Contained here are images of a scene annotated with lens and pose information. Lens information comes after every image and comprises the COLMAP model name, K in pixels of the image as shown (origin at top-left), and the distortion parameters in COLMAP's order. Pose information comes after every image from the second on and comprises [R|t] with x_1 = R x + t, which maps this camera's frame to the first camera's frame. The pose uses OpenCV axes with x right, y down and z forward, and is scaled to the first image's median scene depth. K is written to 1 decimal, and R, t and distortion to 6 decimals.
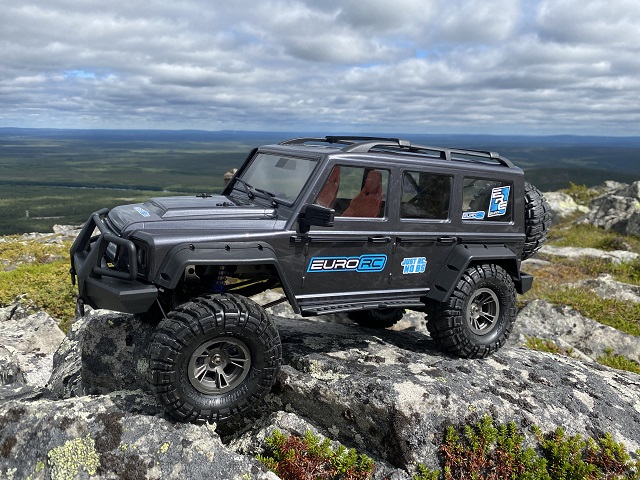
lens RADIAL K [[502.6, 0, 320.0], [0, 502.6, 240.0], [0, 0, 1]] dist [-0.003378, -0.010070]
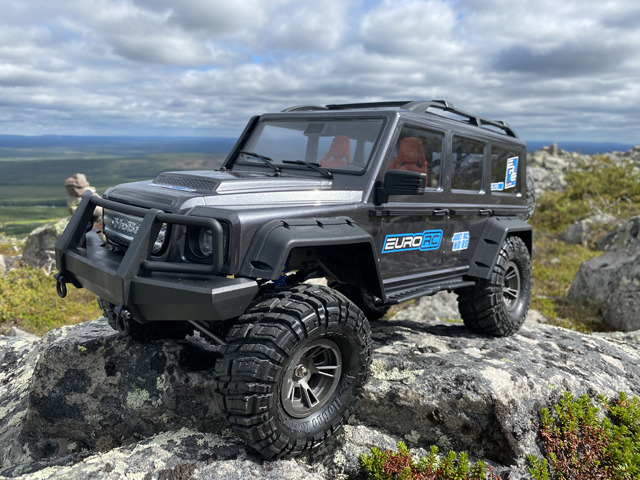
lens RADIAL K [[502.6, 0, 320.0], [0, 502.6, 240.0], [0, 0, 1]] dist [-0.003378, -0.010070]
pose [[0.952327, -0.063644, 0.298366, -0.357520], [0.066385, 0.997794, 0.000950, 0.033666], [-0.297768, 0.018902, 0.954451, 0.224382]]
